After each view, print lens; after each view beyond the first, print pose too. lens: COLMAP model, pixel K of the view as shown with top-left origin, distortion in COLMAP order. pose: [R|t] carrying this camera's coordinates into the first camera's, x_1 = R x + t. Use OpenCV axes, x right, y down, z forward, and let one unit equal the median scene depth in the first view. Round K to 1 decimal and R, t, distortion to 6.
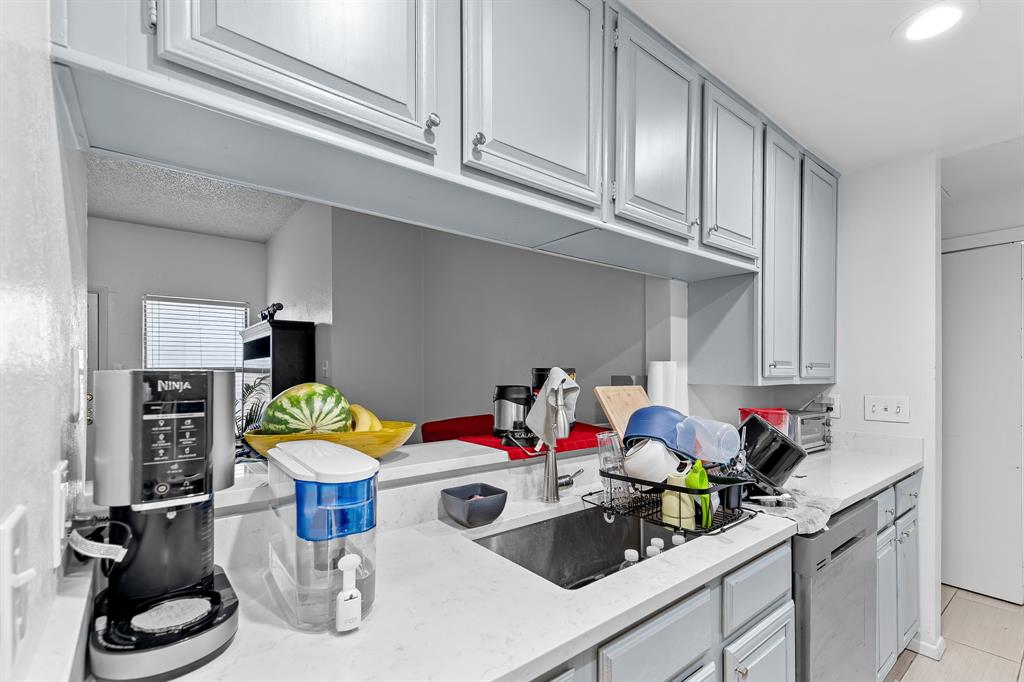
lens RADIAL K [[445.6, 0, 532.3], [0, 445.6, 371.4], [0, 0, 1]] dist [0.019581, -0.002259]
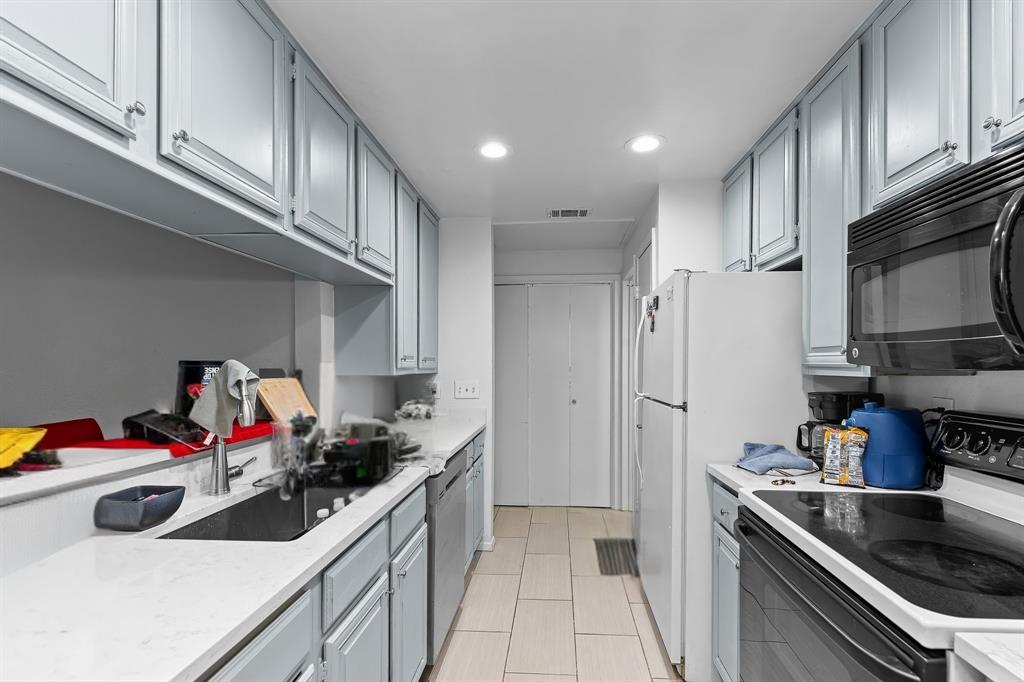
lens RADIAL K [[453.0, 0, 531.5], [0, 453.0, 364.2], [0, 0, 1]] dist [0.011875, -0.000822]
pose [[0.670085, 0.000421, 0.742284, -0.246567], [-0.001214, 0.999999, 0.000529, -0.000206], [-0.742283, -0.001256, 0.670085, -0.200519]]
